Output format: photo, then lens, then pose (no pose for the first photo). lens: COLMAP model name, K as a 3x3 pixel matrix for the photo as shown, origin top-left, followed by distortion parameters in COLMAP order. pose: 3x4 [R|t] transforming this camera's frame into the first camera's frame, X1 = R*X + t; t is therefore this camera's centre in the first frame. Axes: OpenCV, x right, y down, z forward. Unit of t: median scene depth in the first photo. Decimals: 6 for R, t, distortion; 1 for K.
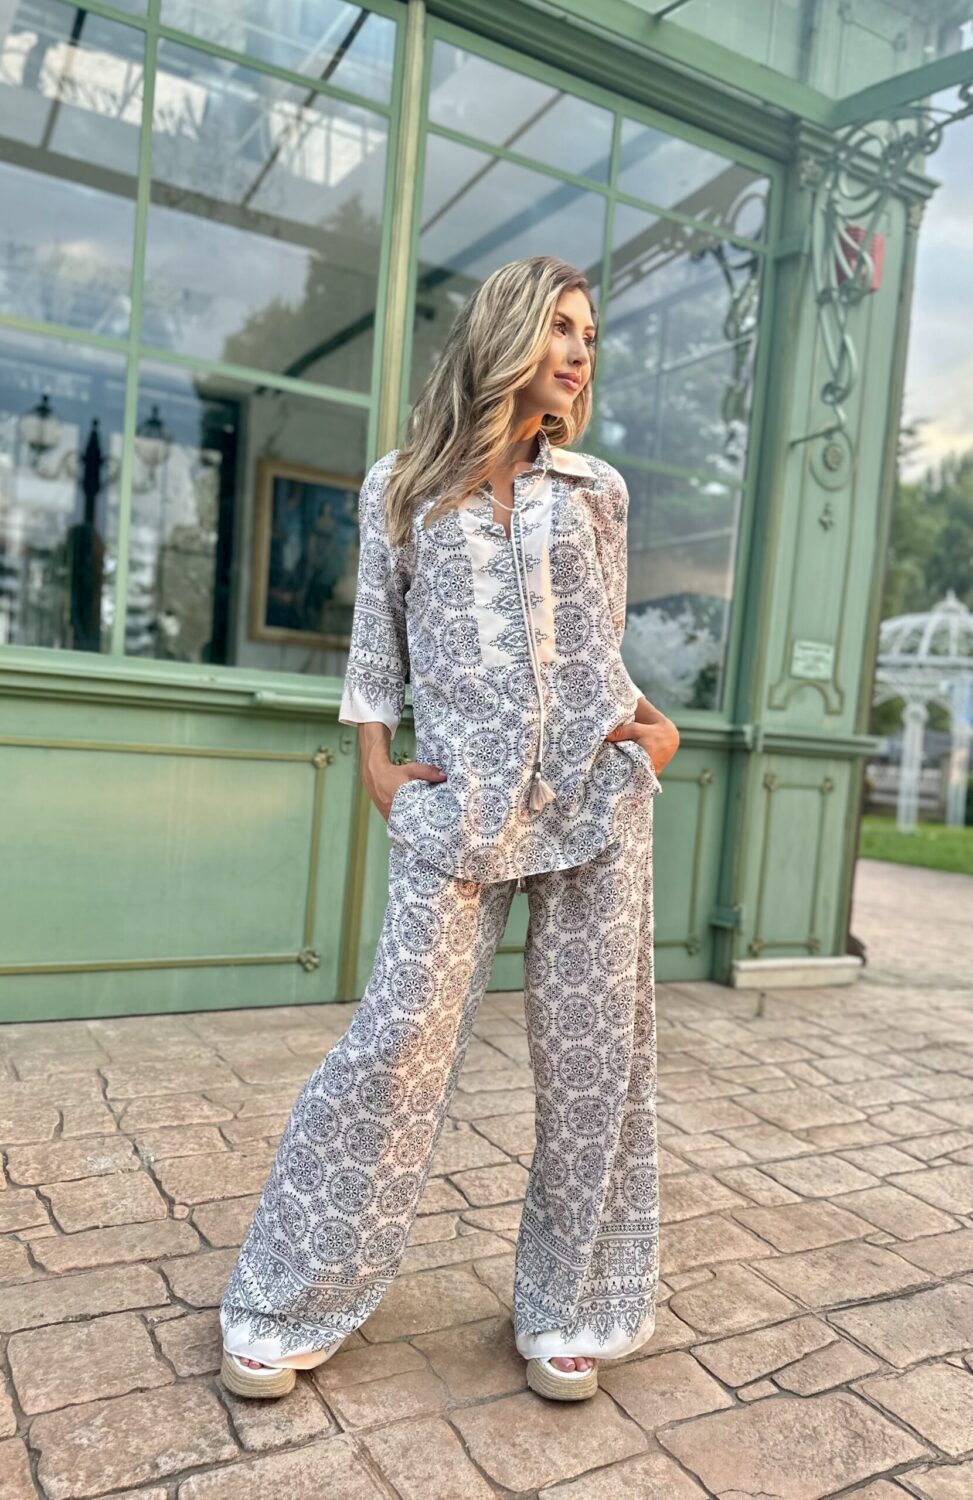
lens RADIAL K [[1067.6, 0, 441.5], [0, 1067.6, 748.3], [0, 0, 1]] dist [0.054458, -0.044472]
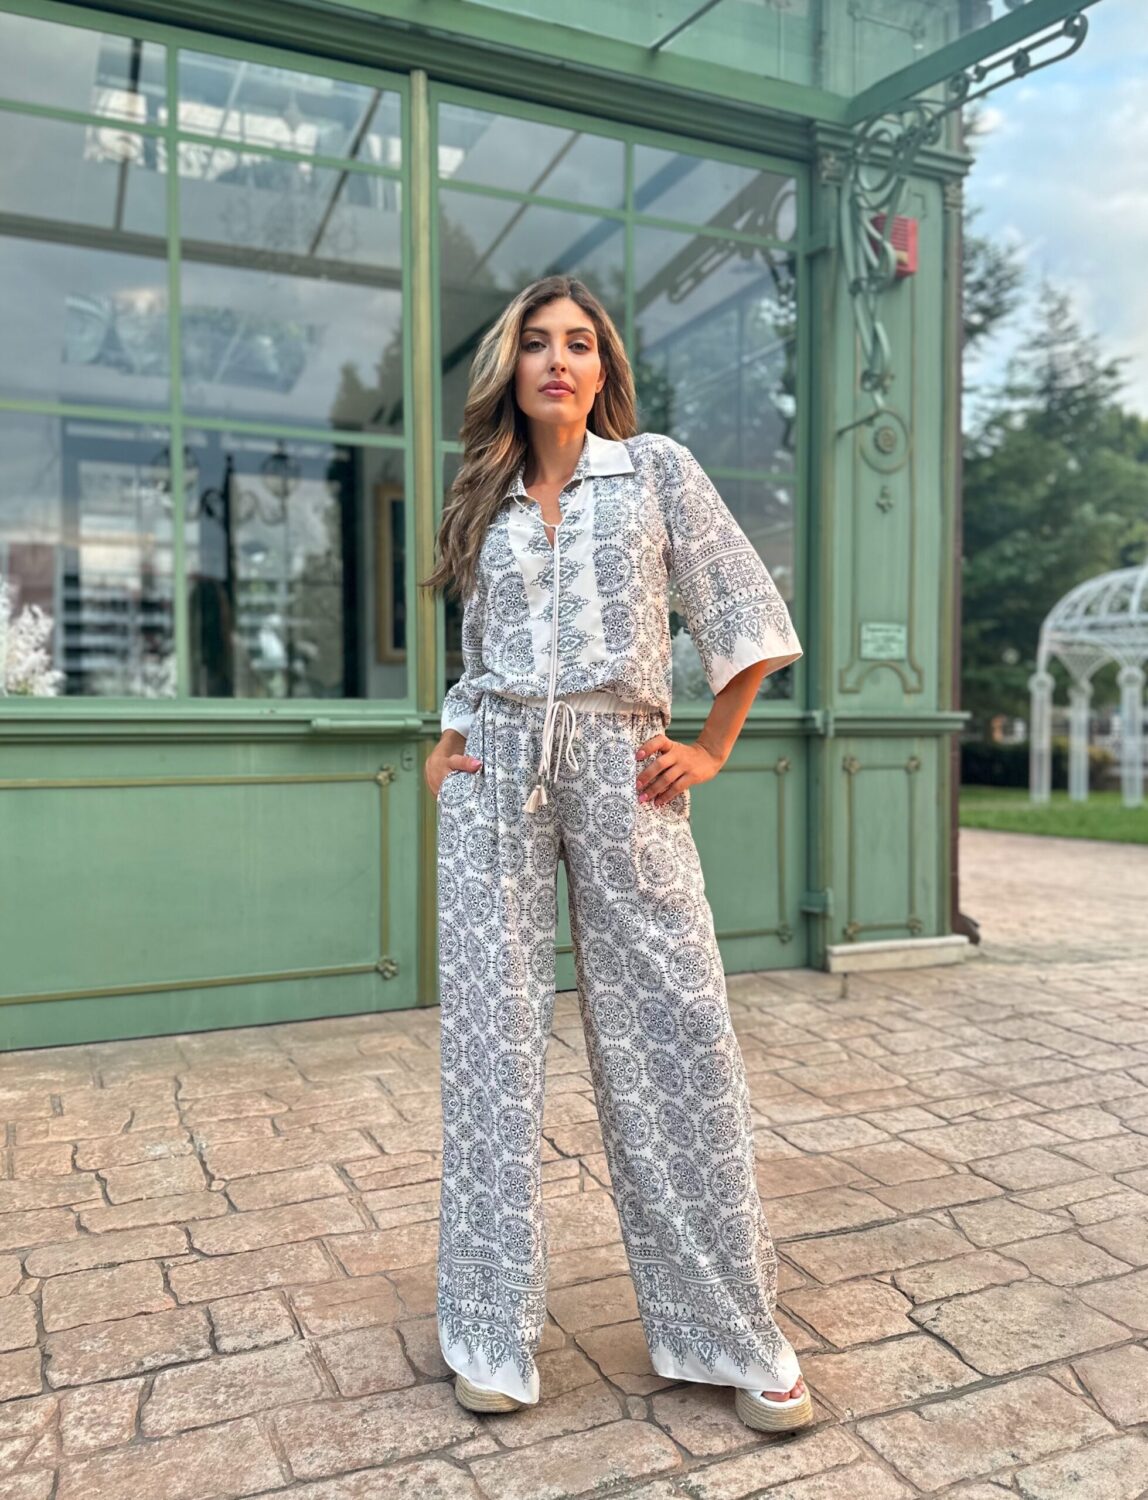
lens RADIAL K [[1178.8, 0, 584.8], [0, 1178.8, 717.5], [0, 0, 1]] dist [0.070392, -0.071622]
pose [[0.992748, -0.081762, -0.088124, 0.193784], [0.078653, 0.996170, -0.038204, 0.011545], [0.090910, 0.030996, 0.995377, -0.152729]]
